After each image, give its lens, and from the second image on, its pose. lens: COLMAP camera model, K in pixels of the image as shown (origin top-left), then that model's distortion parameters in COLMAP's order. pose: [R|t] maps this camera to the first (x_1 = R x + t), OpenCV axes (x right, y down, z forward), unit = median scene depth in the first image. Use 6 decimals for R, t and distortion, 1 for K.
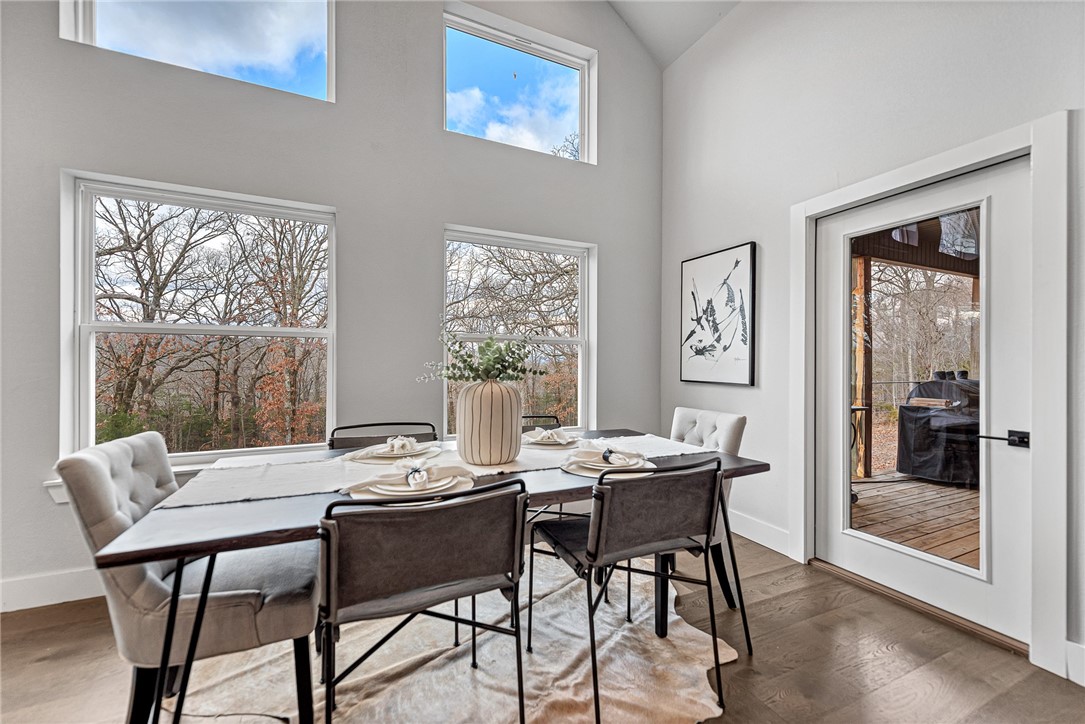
lens RADIAL K [[428.5, 0, 542.5], [0, 428.5, 359.0], [0, 0, 1]] dist [0.002718, 0.000159]
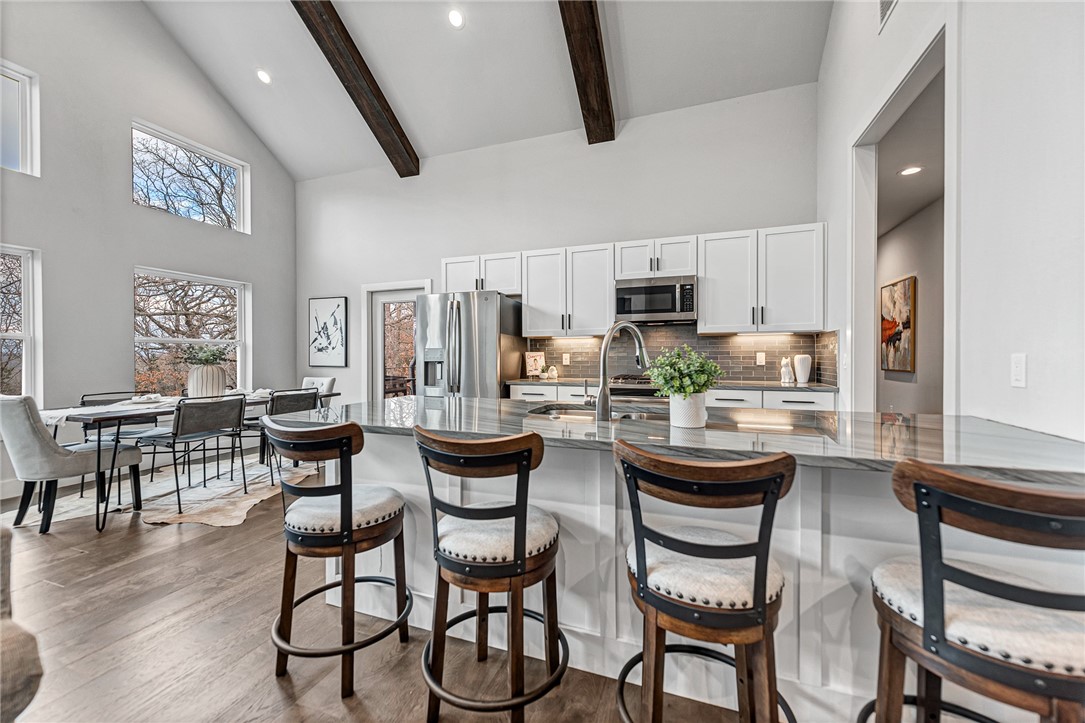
lens RADIAL K [[428.5, 0, 542.5], [0, 428.5, 358.5], [0, 0, 1]] dist [0.002718, 0.000159]
pose [[0.710219, -0.013804, 0.703846, -0.262164], [0.004346, 0.999875, 0.015224, -0.003910], [-0.703968, -0.007754, 0.710190, -1.023276]]
